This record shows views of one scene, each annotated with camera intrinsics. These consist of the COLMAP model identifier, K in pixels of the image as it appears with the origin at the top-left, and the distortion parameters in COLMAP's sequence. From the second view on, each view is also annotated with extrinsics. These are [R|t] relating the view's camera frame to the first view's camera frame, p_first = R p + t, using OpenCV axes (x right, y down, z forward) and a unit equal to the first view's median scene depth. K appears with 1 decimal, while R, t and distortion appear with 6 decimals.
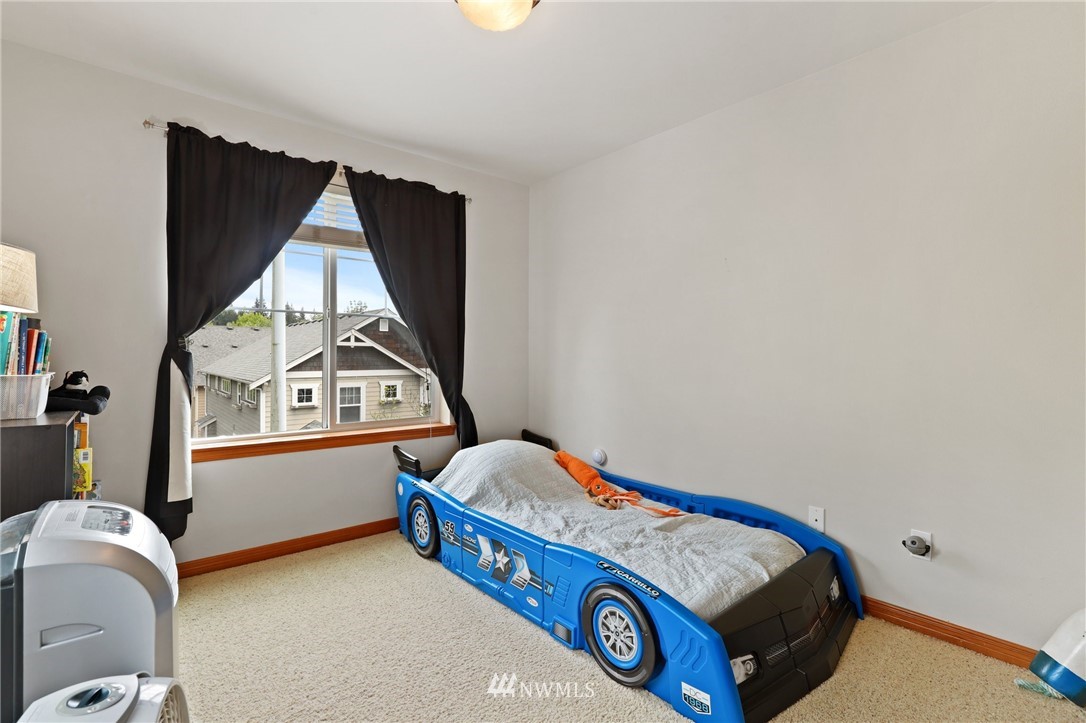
lens RADIAL K [[501.3, 0, 539.2], [0, 501.3, 353.7], [0, 0, 1]] dist [-0.013215, 0.001095]
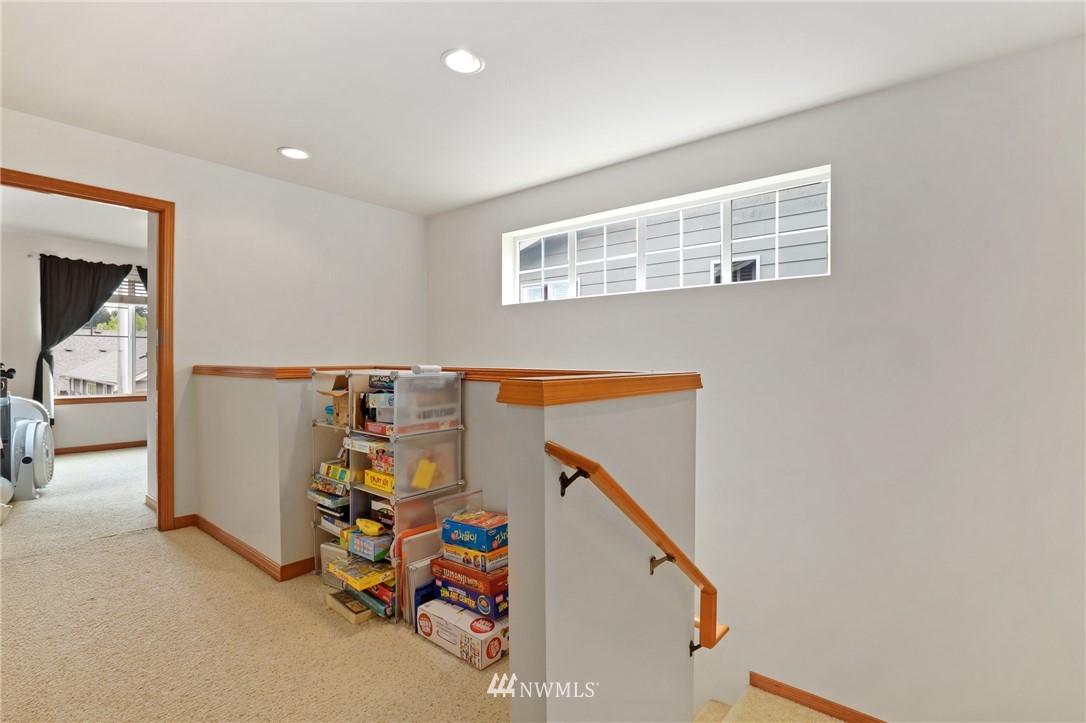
lens RADIAL K [[501.3, 0, 546.9], [0, 501.3, 367.1], [0, 0, 1]] dist [-0.013215, 0.001095]
pose [[0.984731, 0.003742, 0.174041, 1.008589], [-0.005923, 0.999910, 0.012016, 0.009222], [-0.173980, -0.012863, 0.984665, -1.445681]]
